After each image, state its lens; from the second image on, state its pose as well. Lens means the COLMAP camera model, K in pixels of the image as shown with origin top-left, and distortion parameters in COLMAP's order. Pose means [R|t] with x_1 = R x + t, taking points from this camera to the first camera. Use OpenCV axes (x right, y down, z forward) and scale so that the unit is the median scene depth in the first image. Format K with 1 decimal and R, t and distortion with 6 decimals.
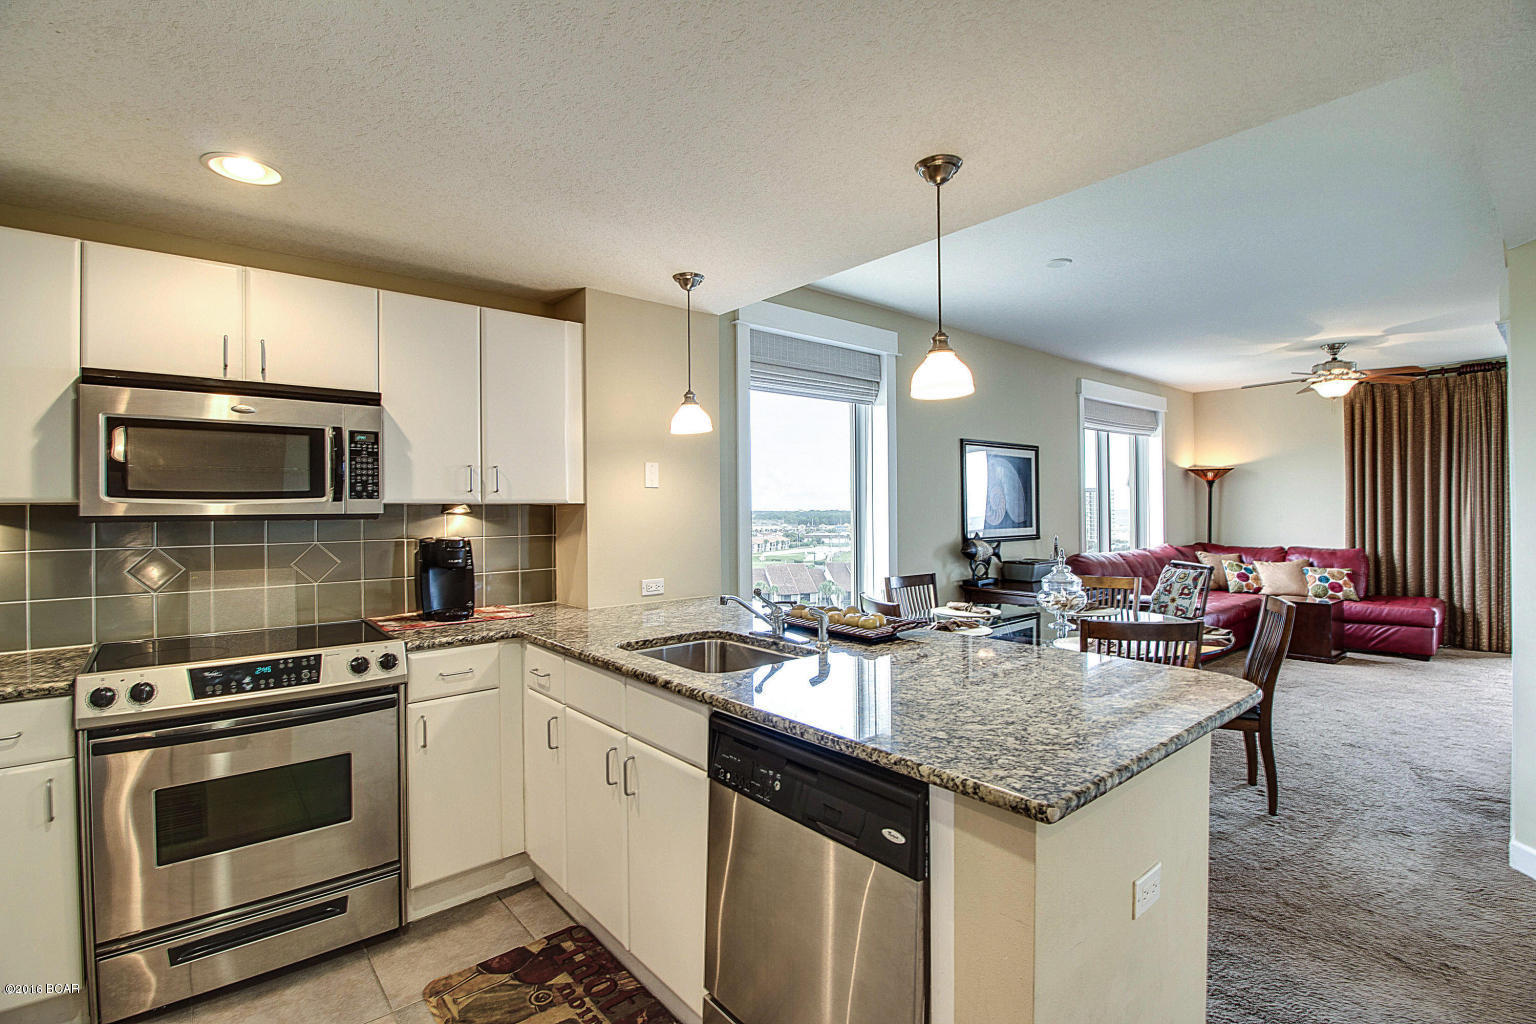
lens RADIAL K [[711.9, 0, 772.6], [0, 711.9, 508.0], [0, 0, 1]] dist [-0.000158, -0.016330]
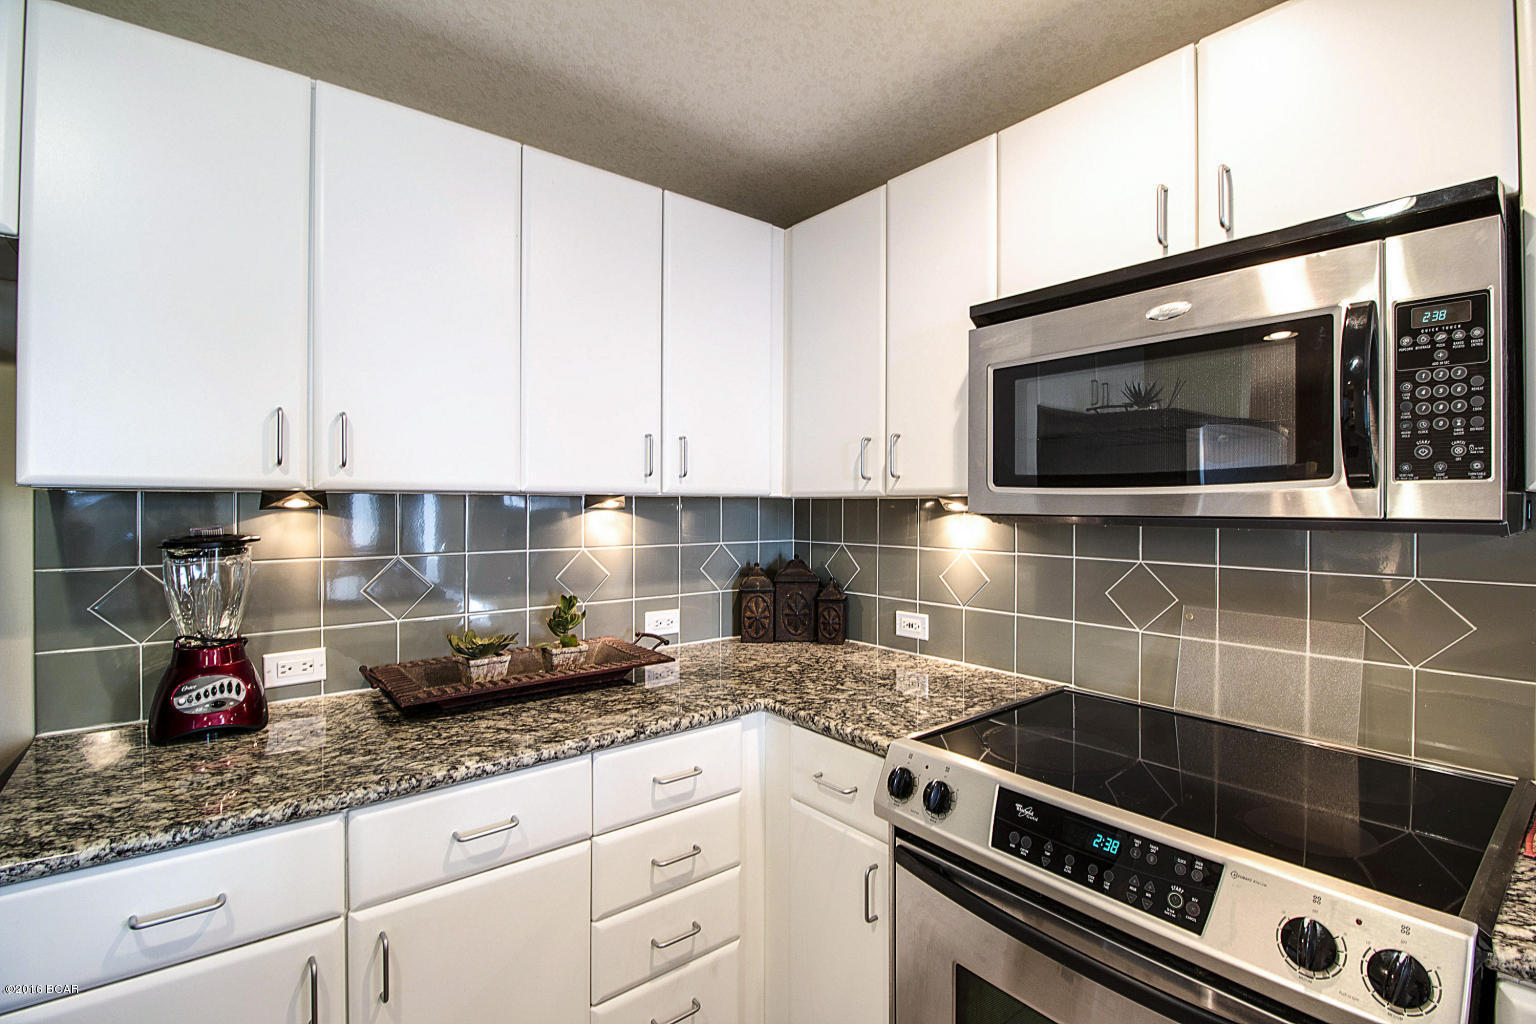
lens RADIAL K [[711.9, 0, 772.6], [0, 711.9, 508.0], [0, 0, 1]] dist [-0.000158, -0.016330]
pose [[-0.022679, 0.014461, -0.999638, -0.204001], [-0.000654, 0.999895, 0.014479, -0.003403], [0.999743, 0.000982, -0.022667, 0.668183]]
